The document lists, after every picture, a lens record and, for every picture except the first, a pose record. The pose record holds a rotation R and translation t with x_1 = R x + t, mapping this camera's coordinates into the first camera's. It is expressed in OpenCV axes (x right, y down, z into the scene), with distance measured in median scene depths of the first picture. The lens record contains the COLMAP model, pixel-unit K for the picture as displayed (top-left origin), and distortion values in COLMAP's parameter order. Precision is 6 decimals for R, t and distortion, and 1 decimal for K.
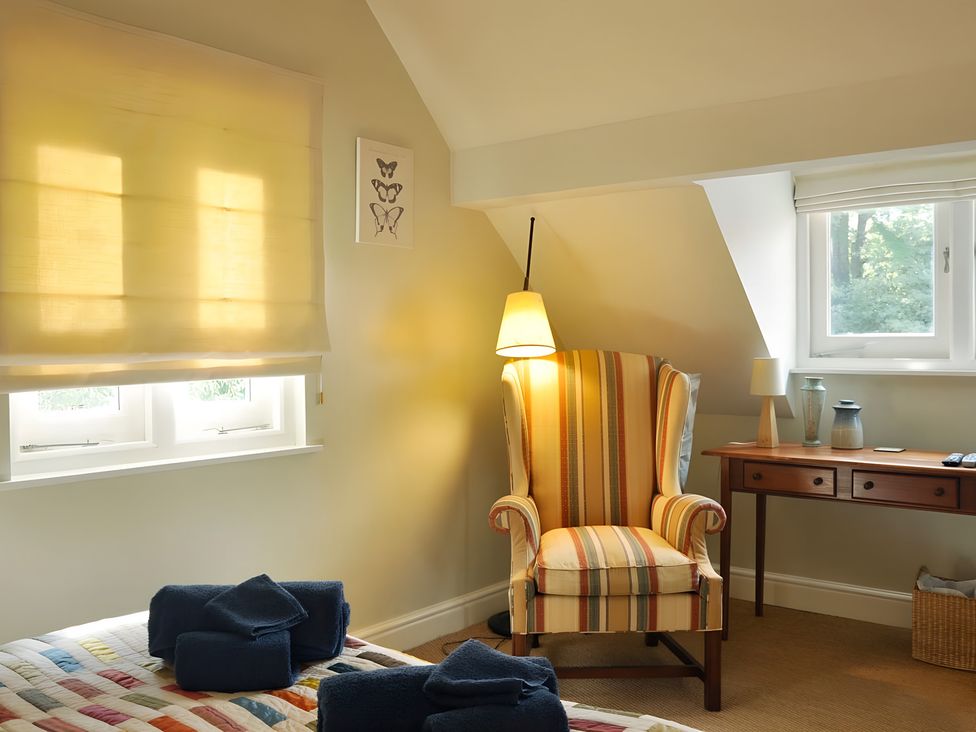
lens RADIAL K [[891.5, 0, 488.0], [0, 891.5, 366.0], [0, 0, 1]] dist [-0.098555, 0.157601]
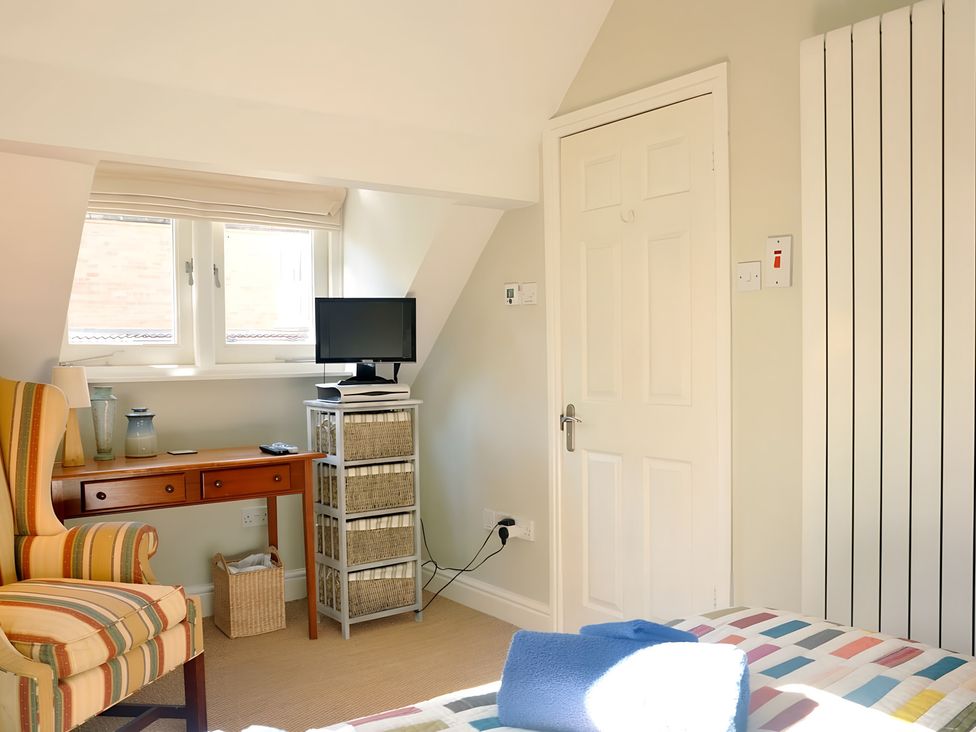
lens RADIAL K [[891.5, 0, 488.0], [0, 891.5, 366.0], [0, 0, 1]] dist [-0.098555, 0.157601]
pose [[0.310356, -0.019958, 0.950411, -0.430856], [0.032347, 0.999422, 0.010425, -0.005383], [-0.950070, 0.027508, 0.310823, 0.333200]]
